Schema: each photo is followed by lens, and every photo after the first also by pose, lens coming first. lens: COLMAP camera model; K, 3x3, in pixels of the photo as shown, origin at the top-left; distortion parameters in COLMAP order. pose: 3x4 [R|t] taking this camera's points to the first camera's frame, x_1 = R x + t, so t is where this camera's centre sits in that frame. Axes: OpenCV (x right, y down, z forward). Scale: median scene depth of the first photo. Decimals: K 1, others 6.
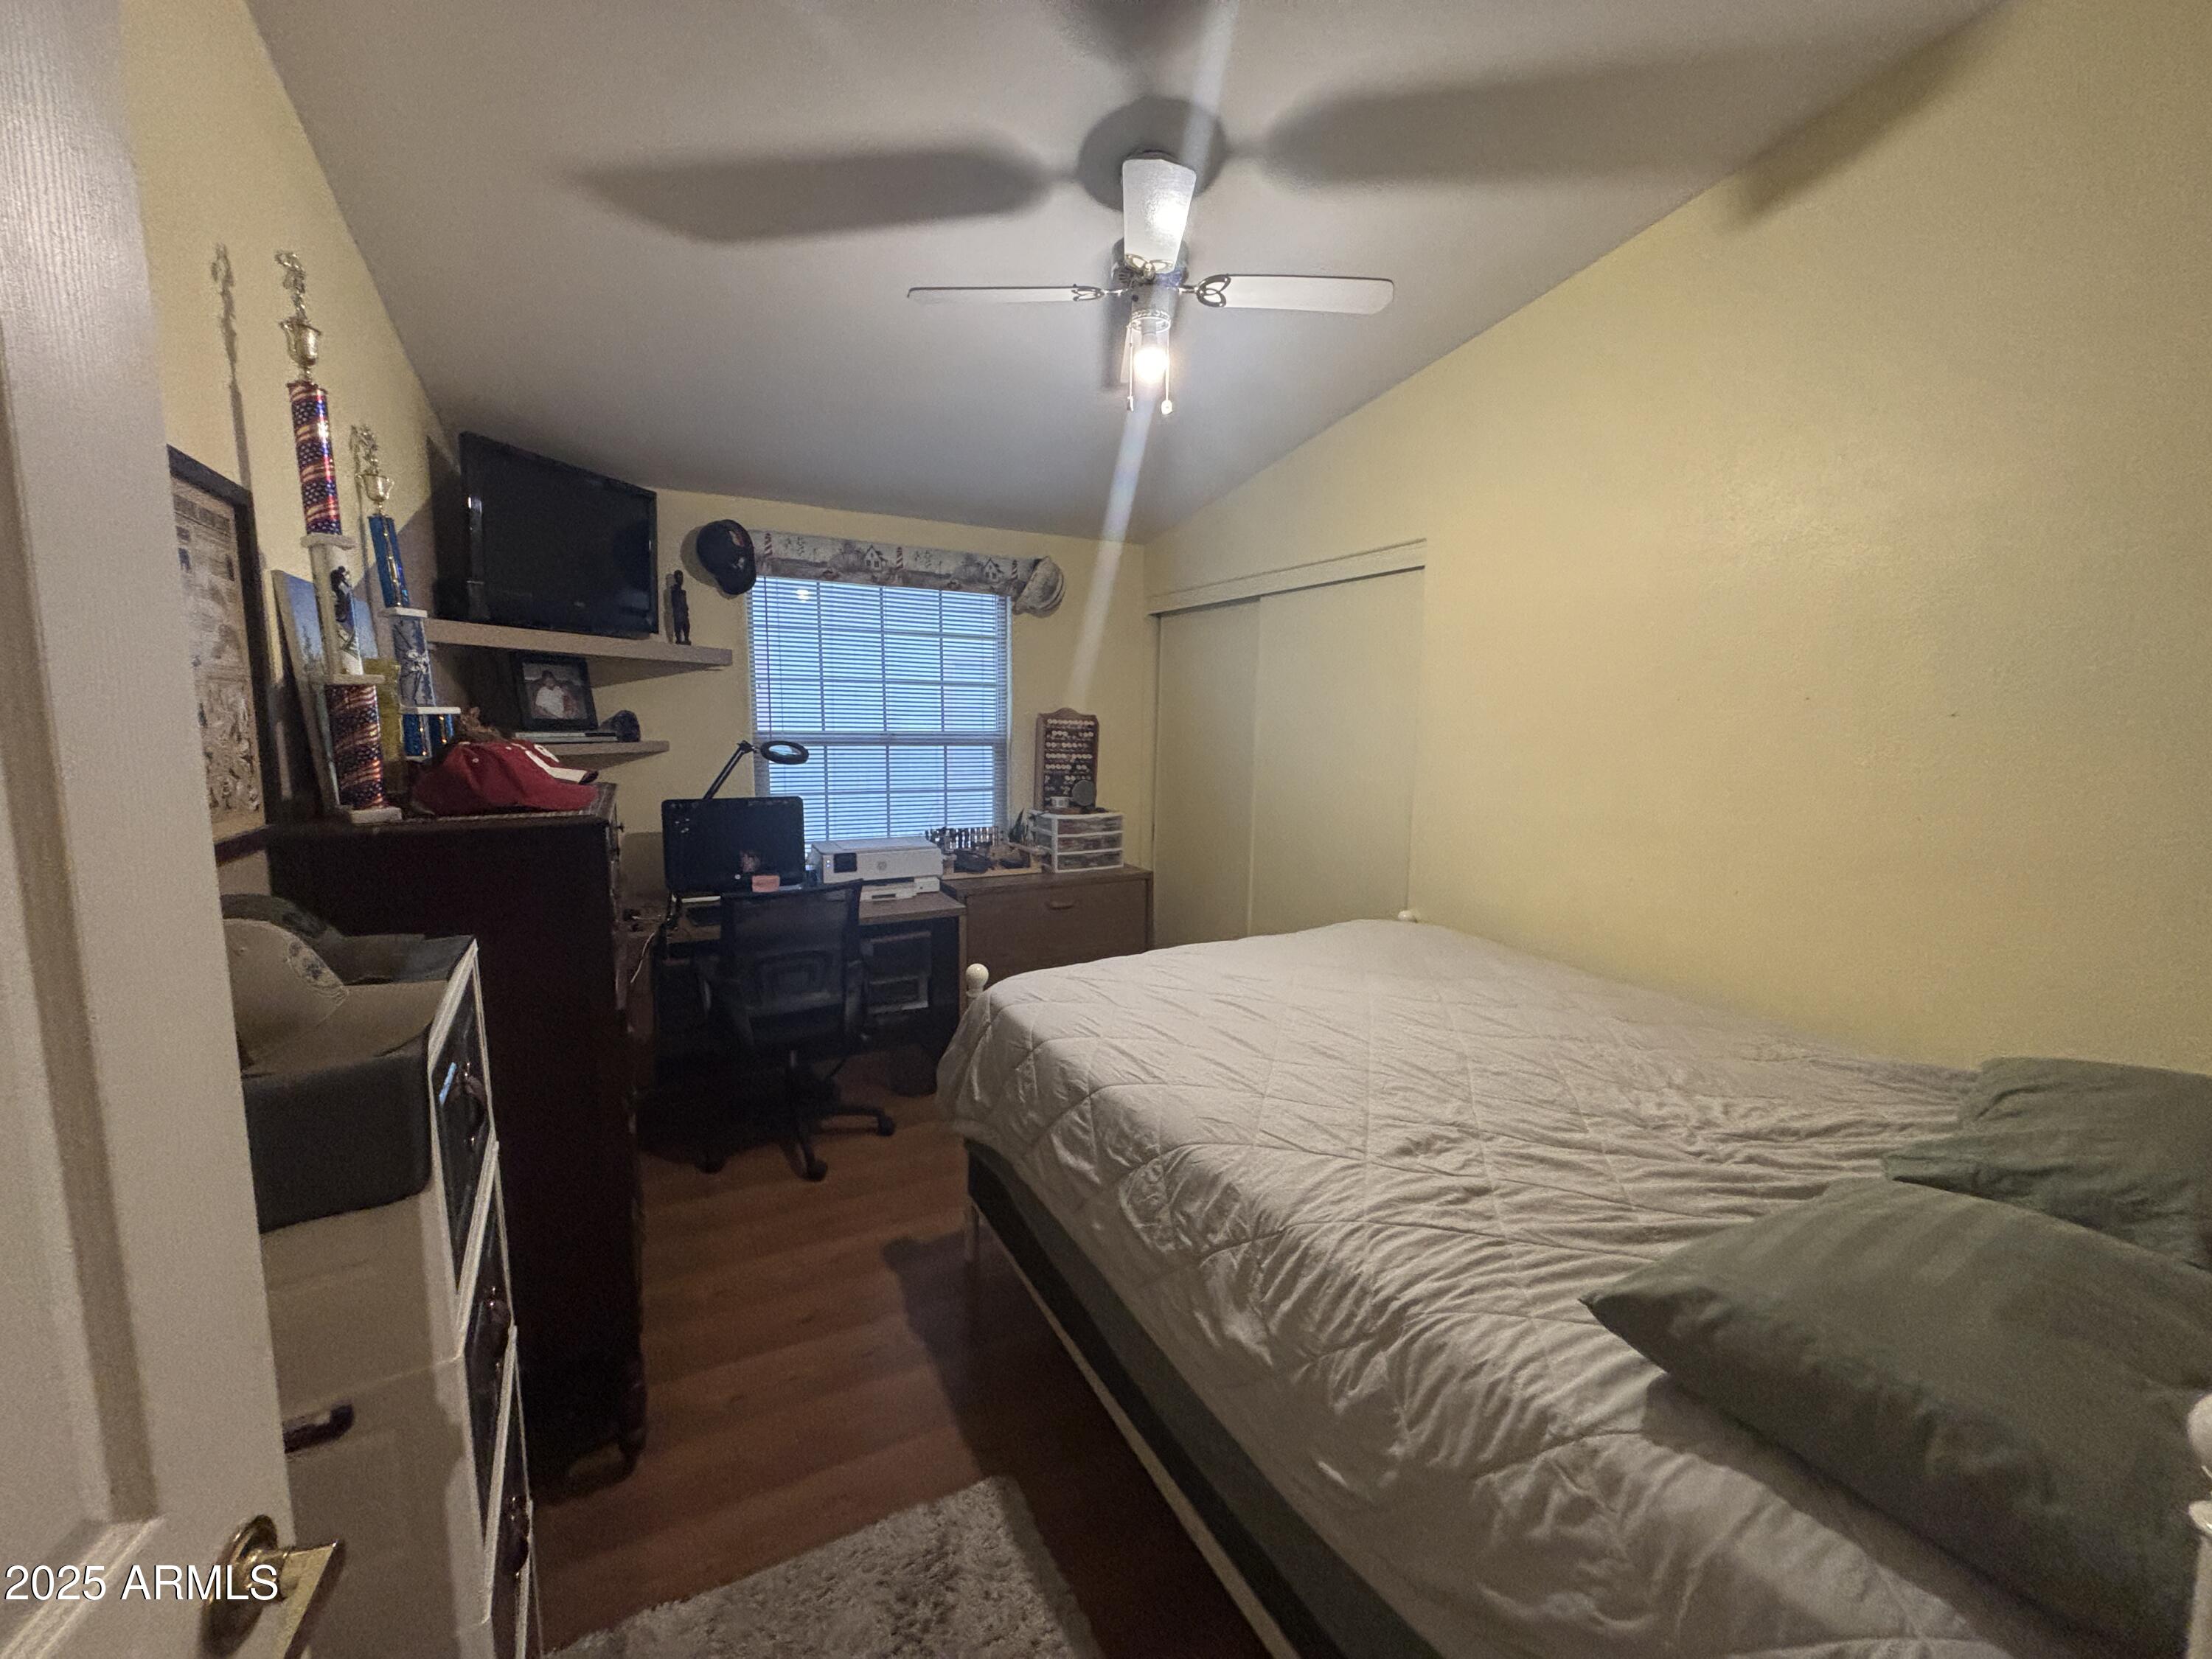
lens RADIAL K [[891.4, 0, 1105.5], [0, 891.4, 823.2], [0, 0, 1]] dist [0.001131, -0.000697]
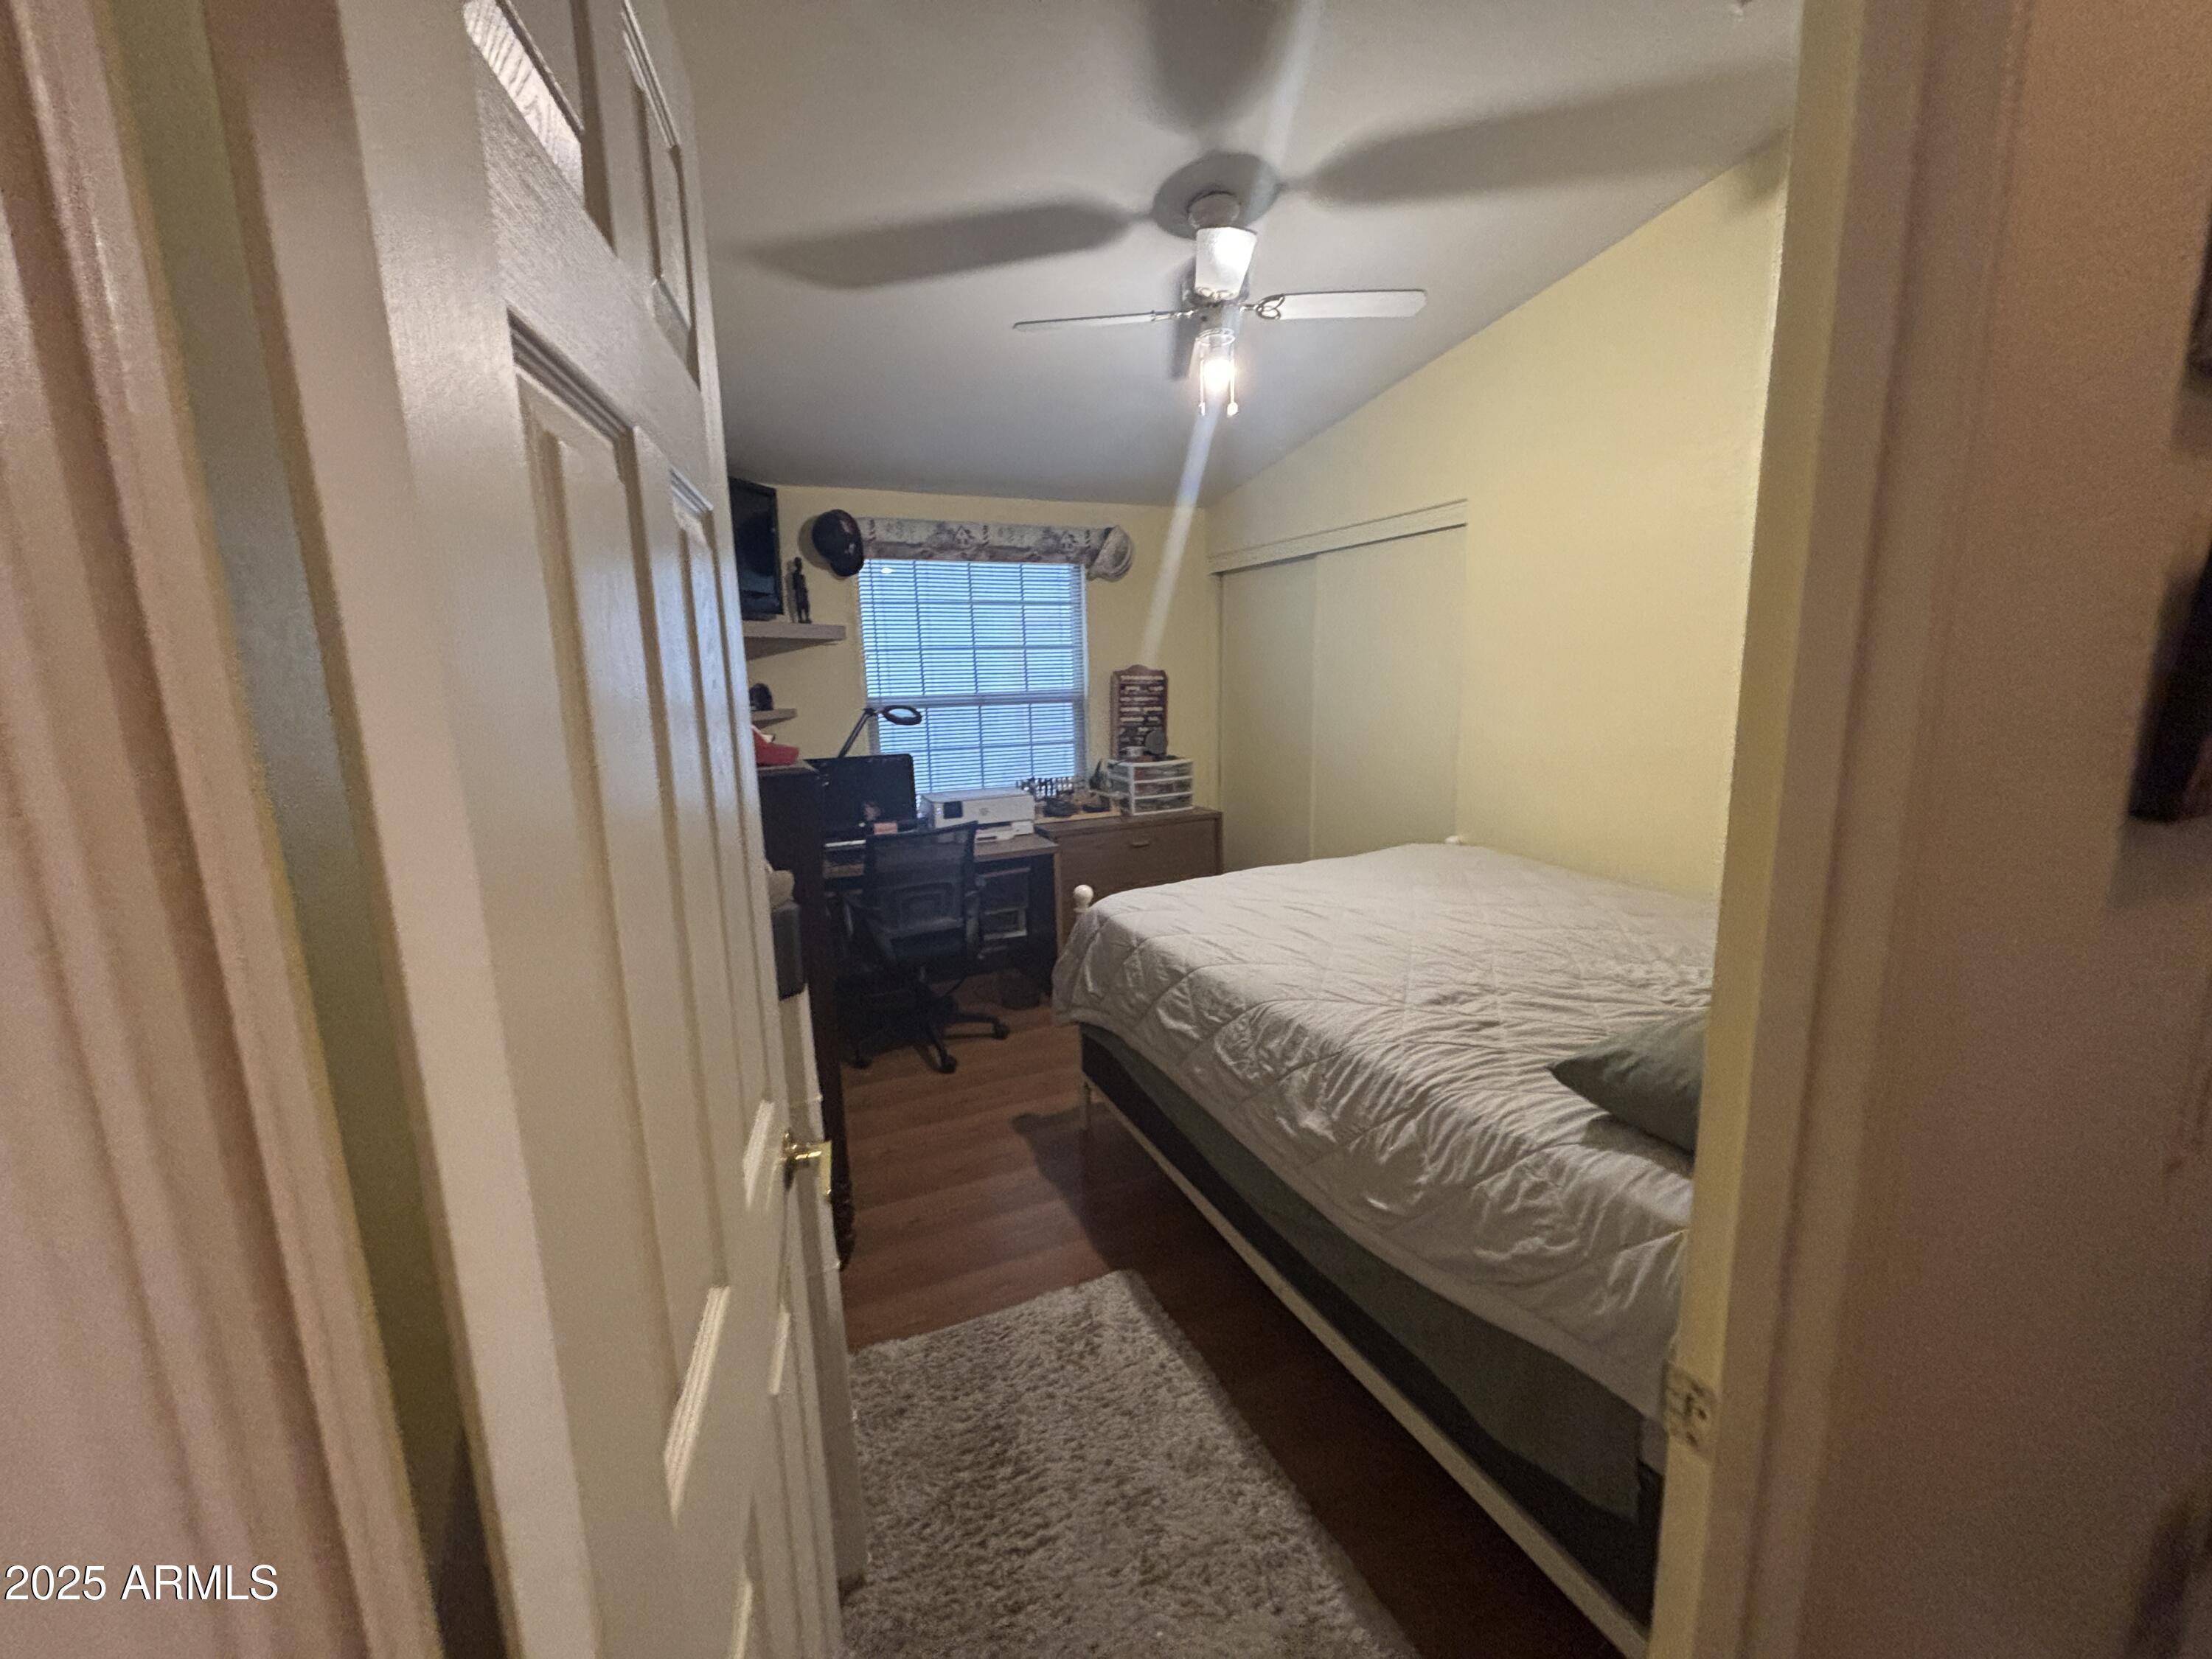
lens RADIAL K [[891.4, 0, 1107.9], [0, 891.4, 827.7], [0, 0, 1]] dist [0.001131, -0.000697]
pose [[0.997519, -0.029360, -0.063988, -0.035844], [0.032986, 0.997865, 0.056364, 0.015873], [0.062196, -0.058334, 0.996358, -0.218335]]
